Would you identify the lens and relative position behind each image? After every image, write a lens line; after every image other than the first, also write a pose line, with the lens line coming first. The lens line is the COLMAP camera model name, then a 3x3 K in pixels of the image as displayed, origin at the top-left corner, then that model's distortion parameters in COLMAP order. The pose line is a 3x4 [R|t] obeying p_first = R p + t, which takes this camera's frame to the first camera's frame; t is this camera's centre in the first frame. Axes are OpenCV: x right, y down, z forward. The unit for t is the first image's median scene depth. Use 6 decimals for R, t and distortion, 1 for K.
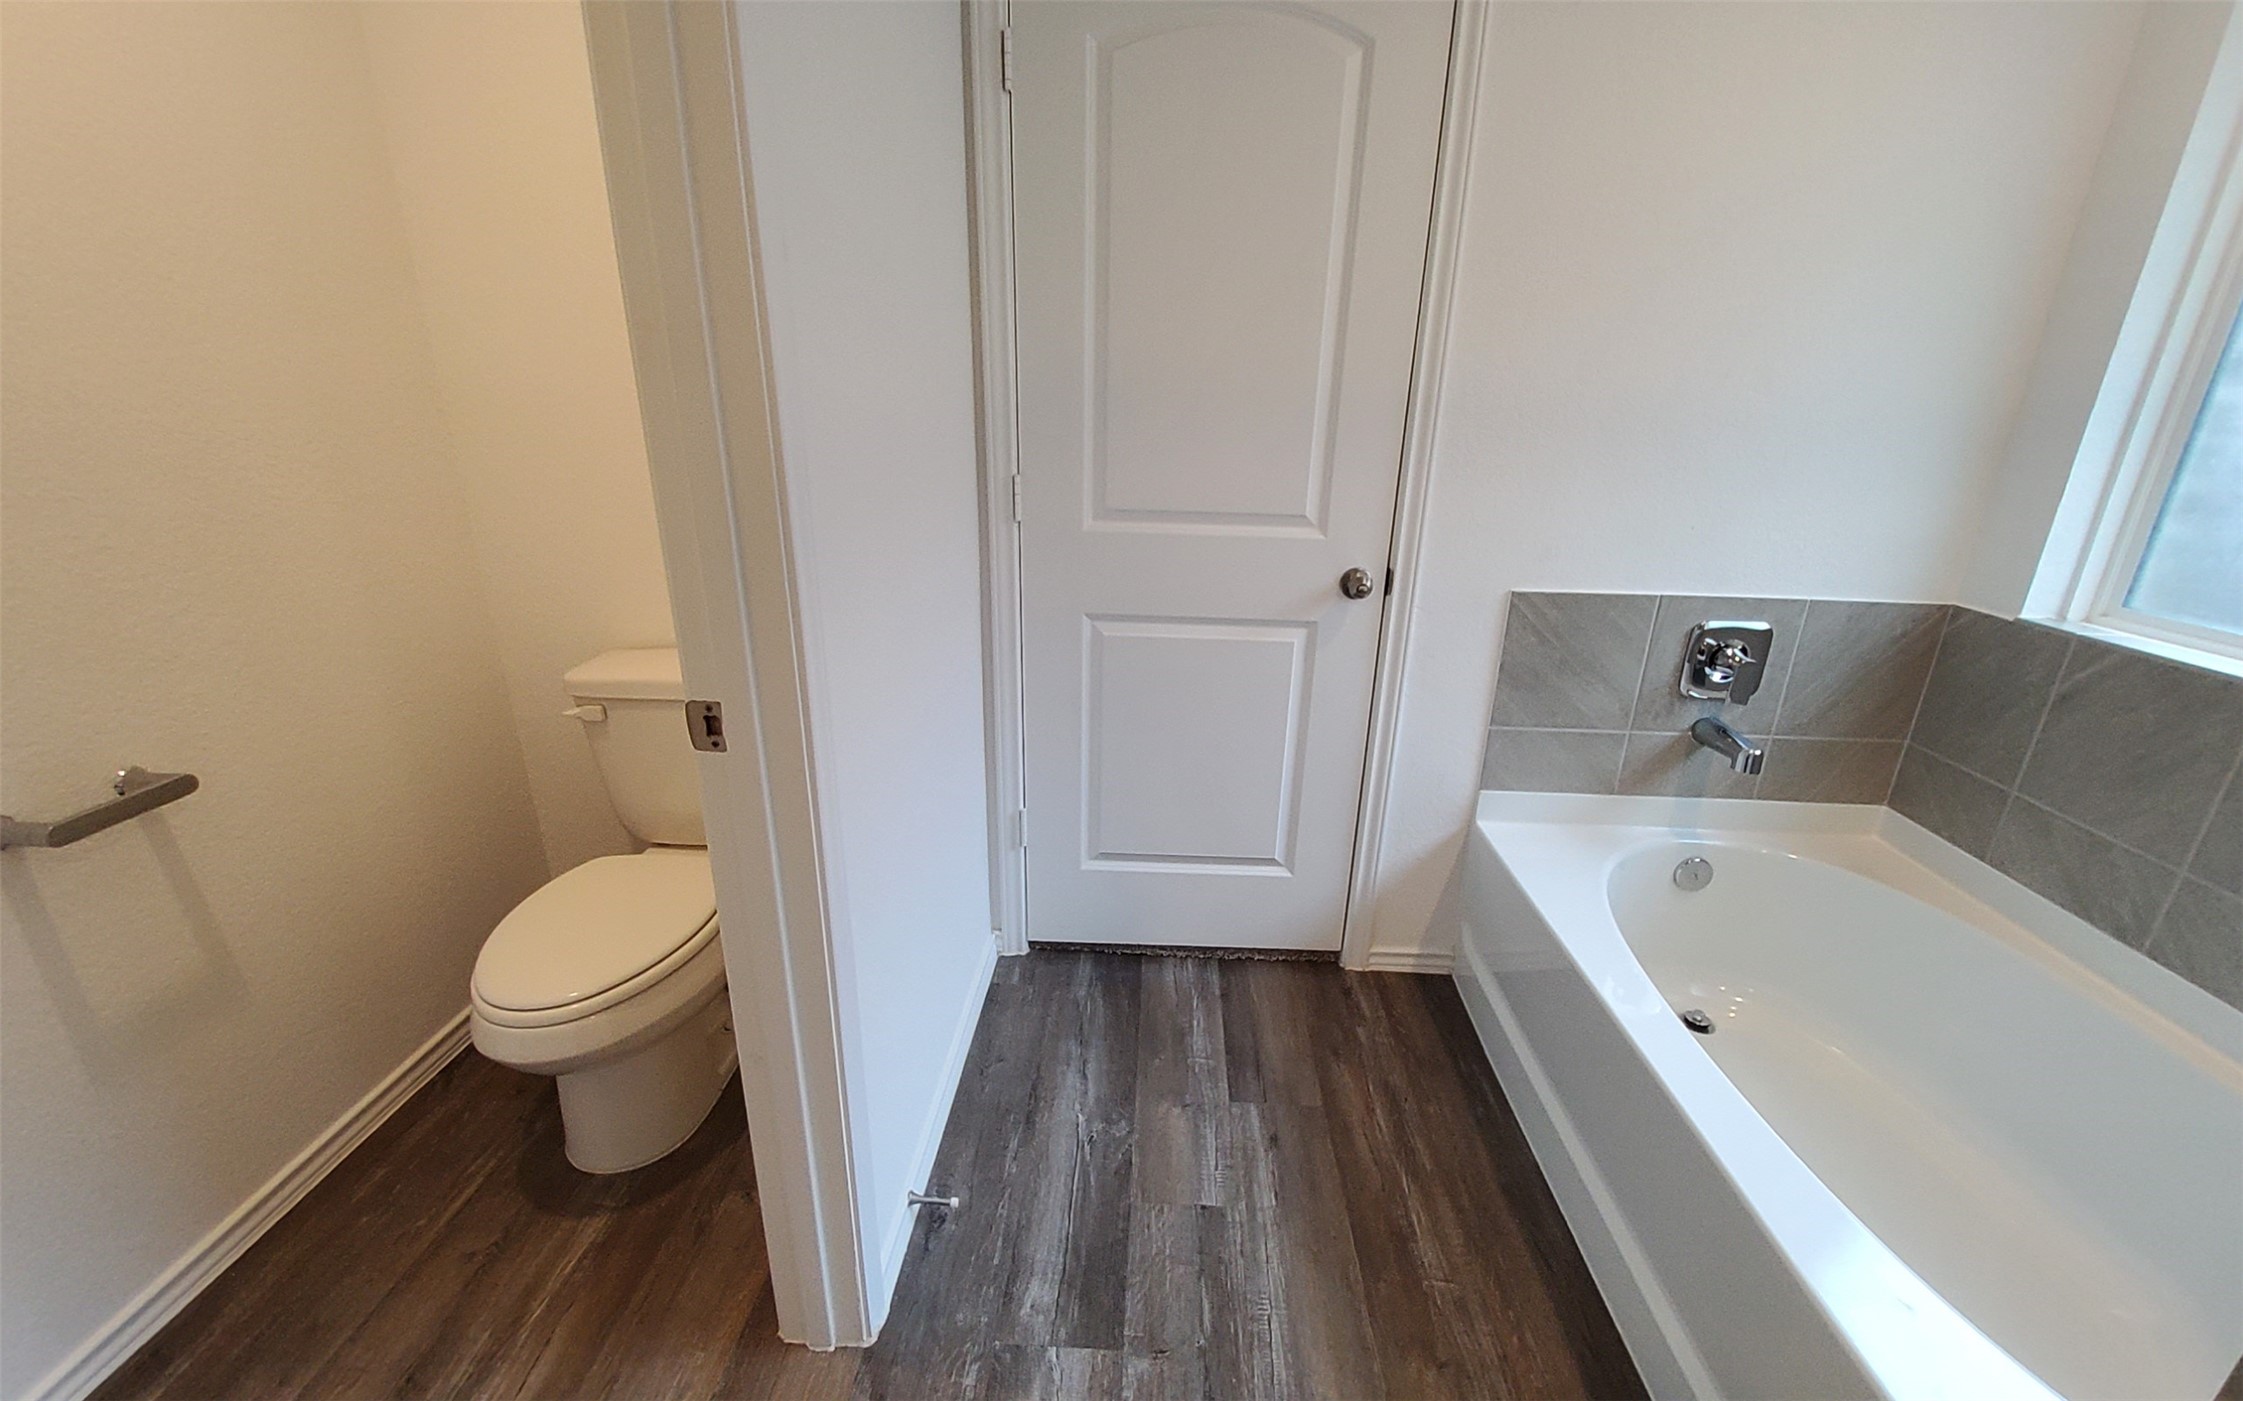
lens RADIAL K [[900.3, 0, 1131.9], [0, 900.3, 727.8], [0, 0, 1]] dist [0.004140, -0.000906]
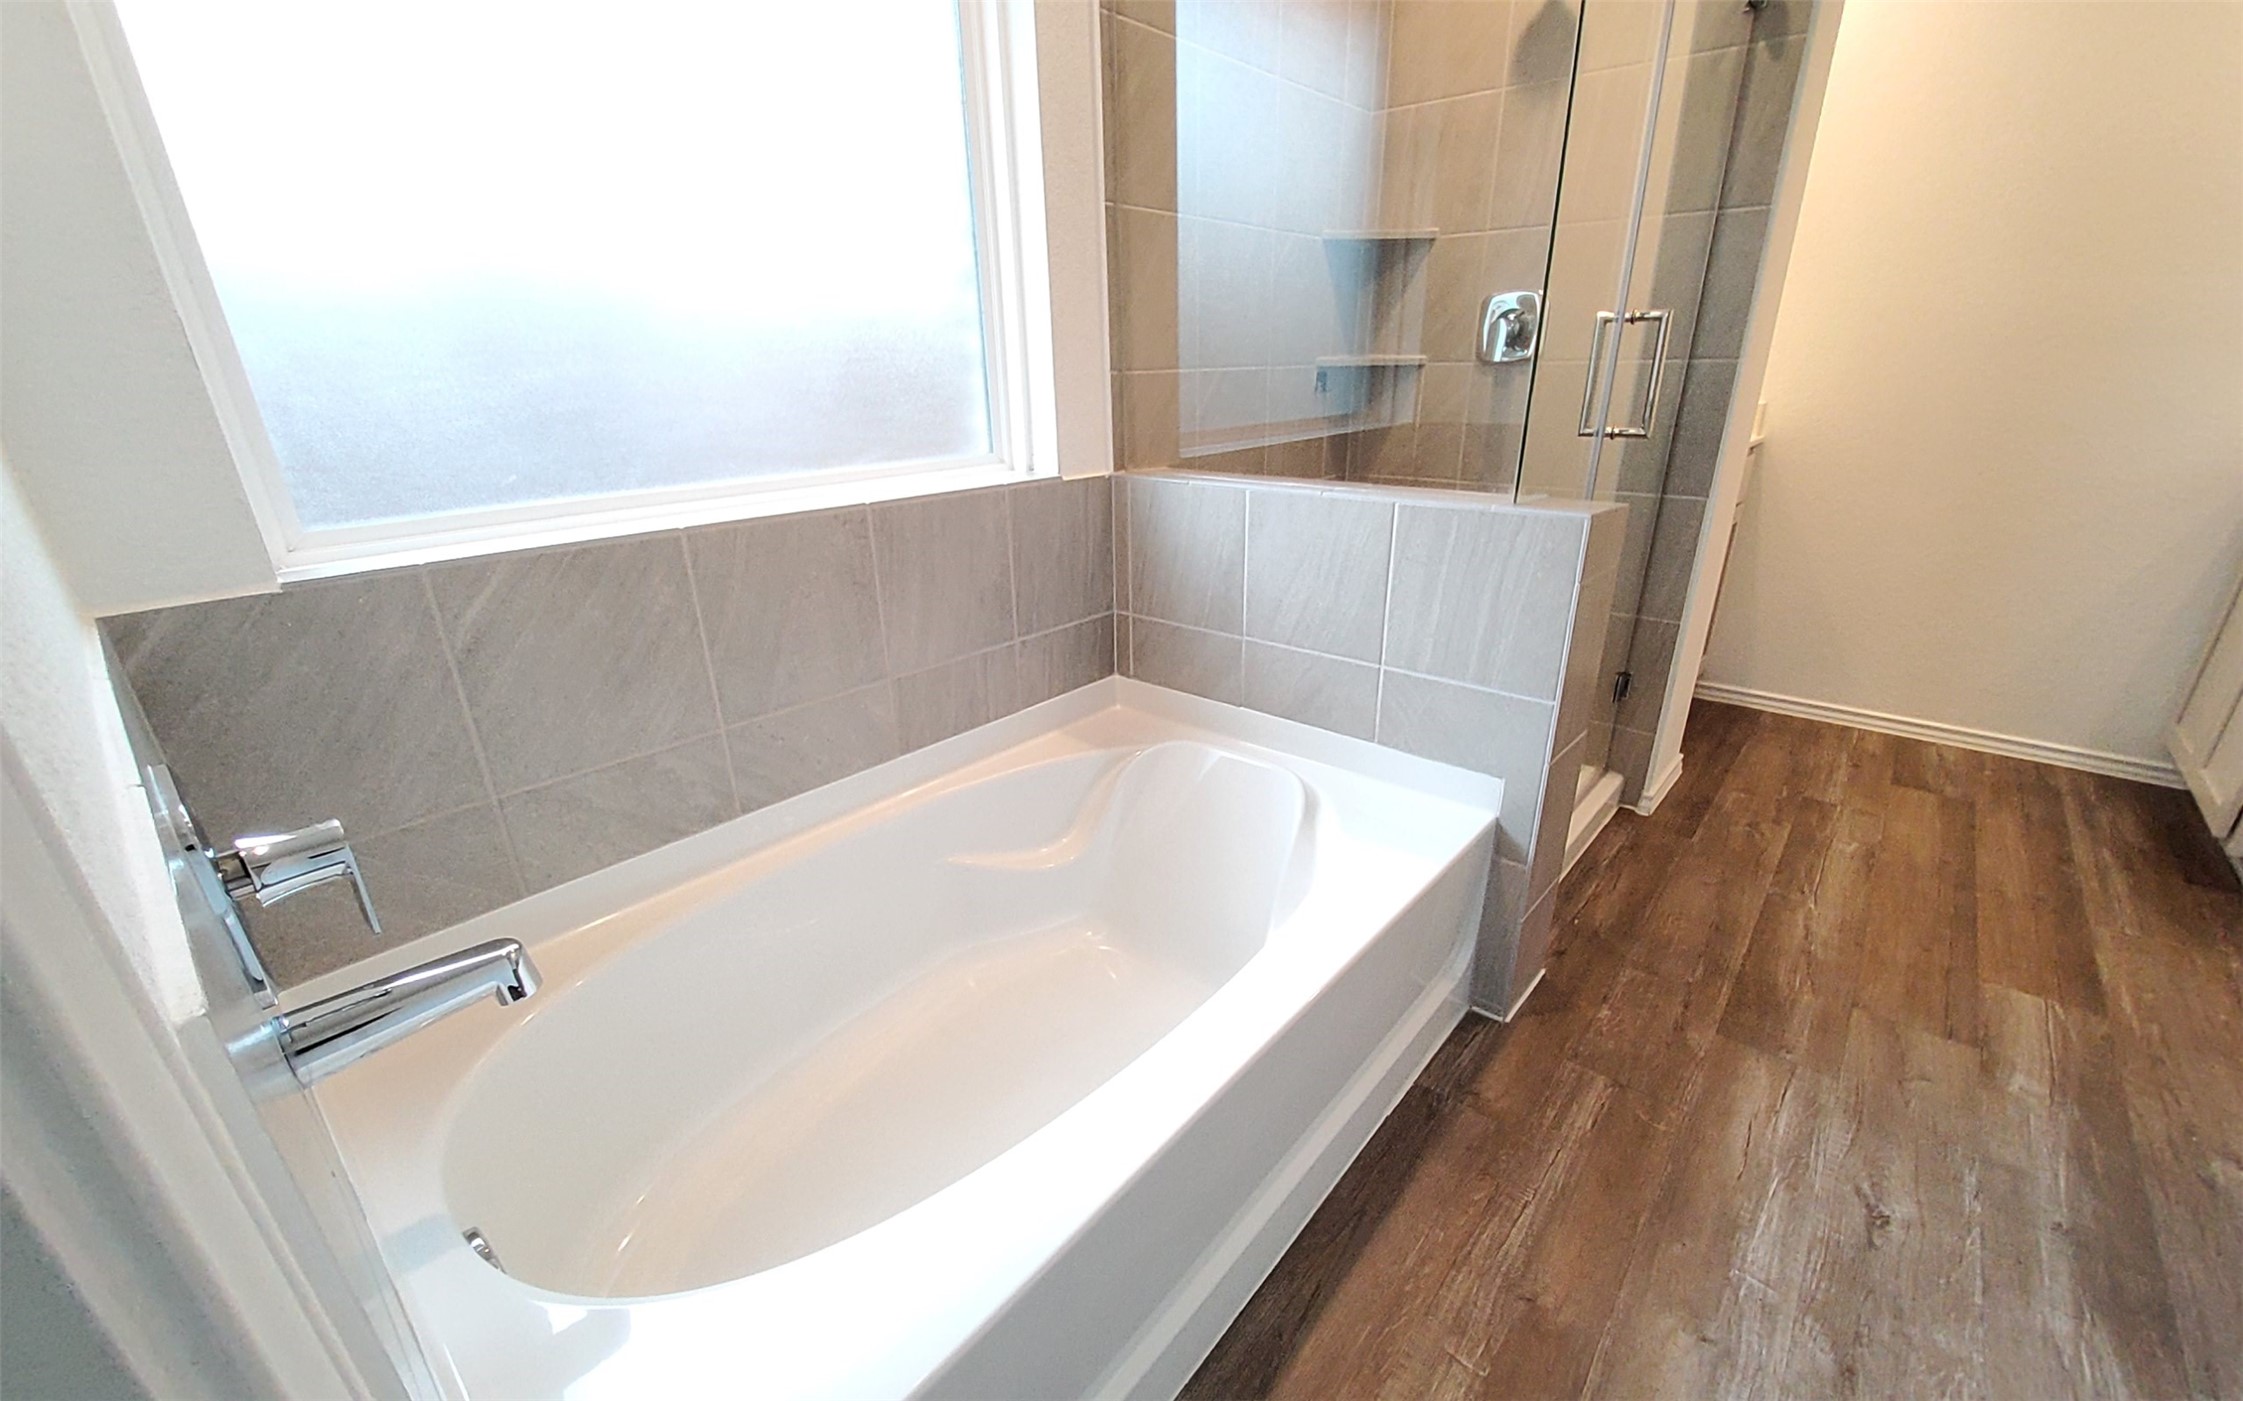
lens RADIAL K [[900.3, 0, 1131.9], [0, 900.3, 727.8], [0, 0, 1]] dist [0.004140, -0.000906]
pose [[-0.783135, -0.248485, 0.570048, 0.244128], [0.213997, 0.753015, 0.622232, -0.332088], [-0.583870, 0.609281, -0.536537, 1.189285]]
